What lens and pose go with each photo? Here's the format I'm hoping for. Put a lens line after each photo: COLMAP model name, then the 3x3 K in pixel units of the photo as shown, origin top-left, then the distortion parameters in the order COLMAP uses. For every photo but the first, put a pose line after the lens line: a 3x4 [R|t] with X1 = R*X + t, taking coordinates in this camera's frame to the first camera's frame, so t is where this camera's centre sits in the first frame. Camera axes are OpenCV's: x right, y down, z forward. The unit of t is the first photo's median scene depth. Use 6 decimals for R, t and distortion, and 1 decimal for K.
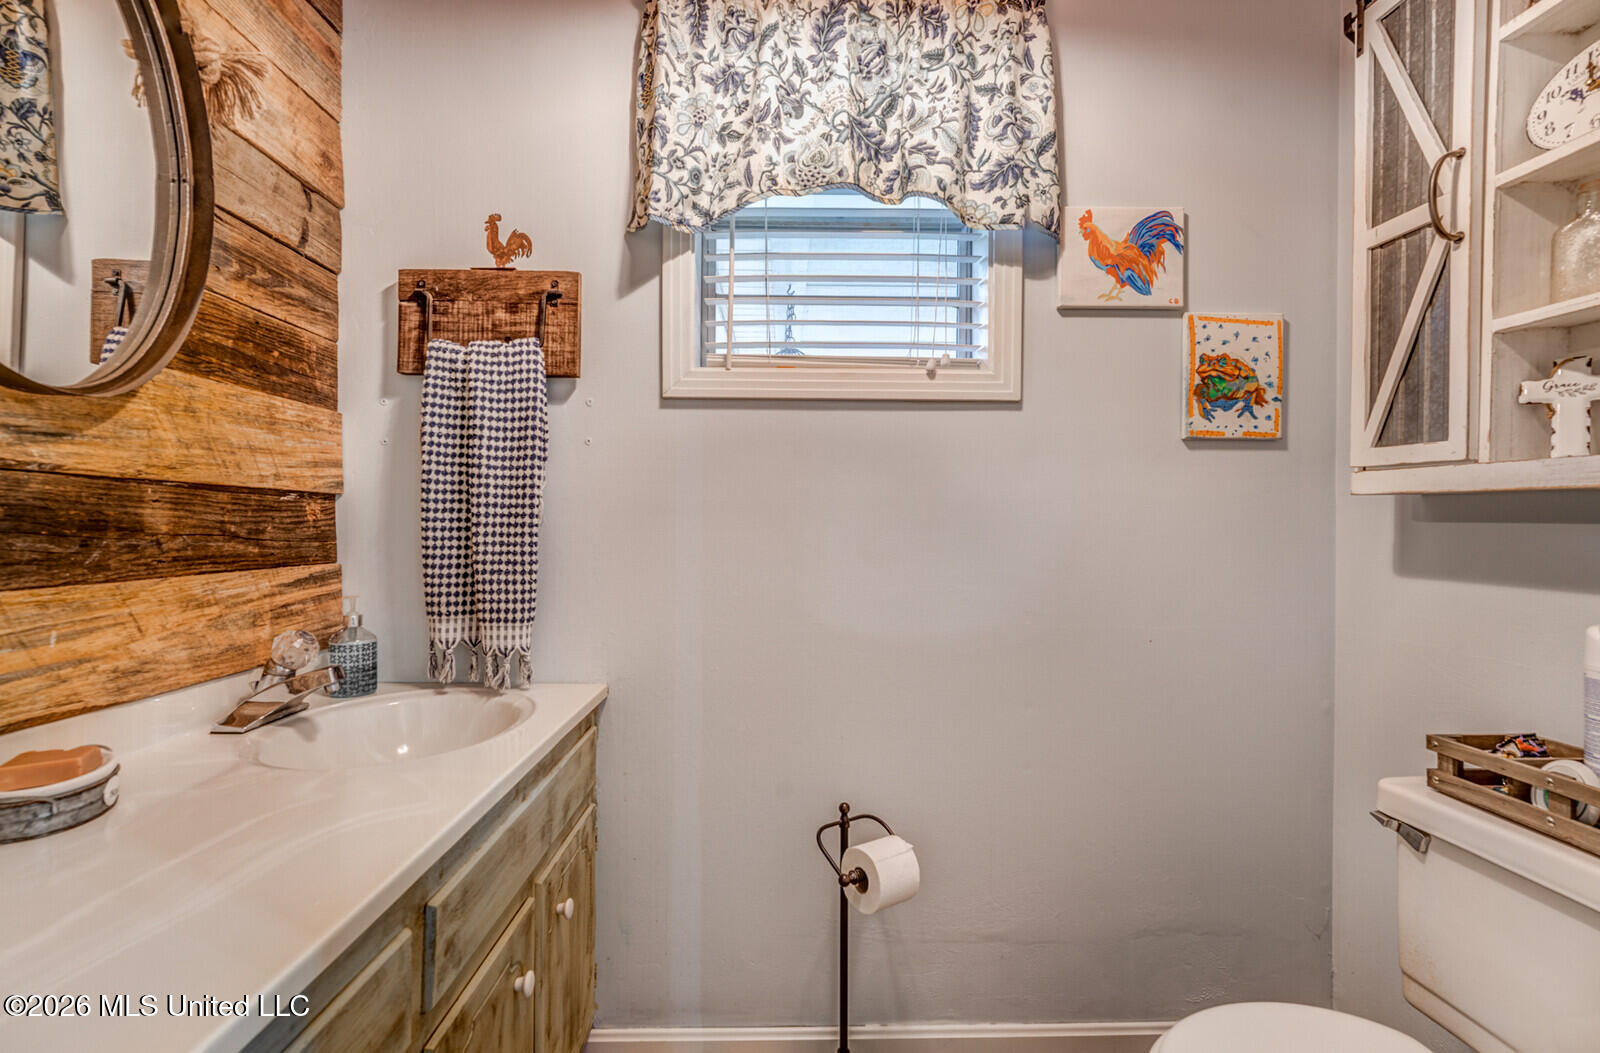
lens RADIAL K [[736.6, 0, 799.4], [0, 736.6, 525.4], [0, 0, 1]] dist [-0.022017, 0.004472]
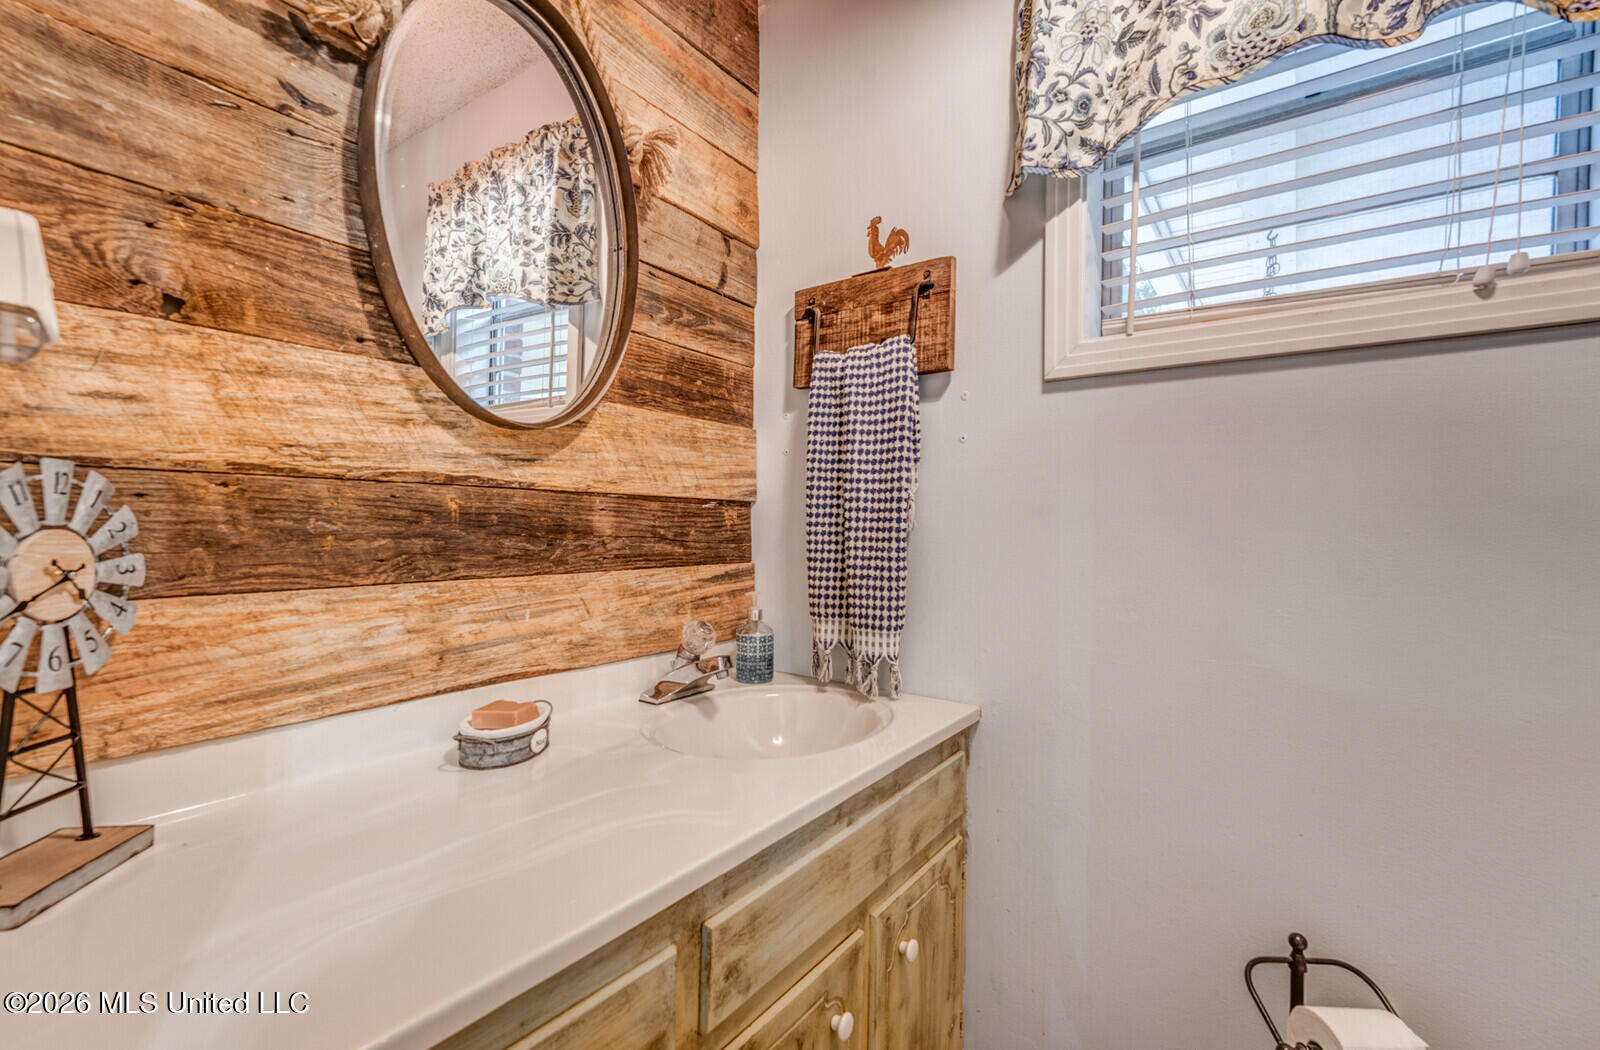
lens RADIAL K [[692.3, 0, 794.2], [0, 692.3, 530.0], [0, 0, 1]] dist [-0.012156, 0.001834]
pose [[0.789614, 0.005316, -0.613581, 0.081410], [-0.003508, 0.999985, 0.004150, -0.003378], [0.613594, -0.001124, 0.789621, 0.201311]]
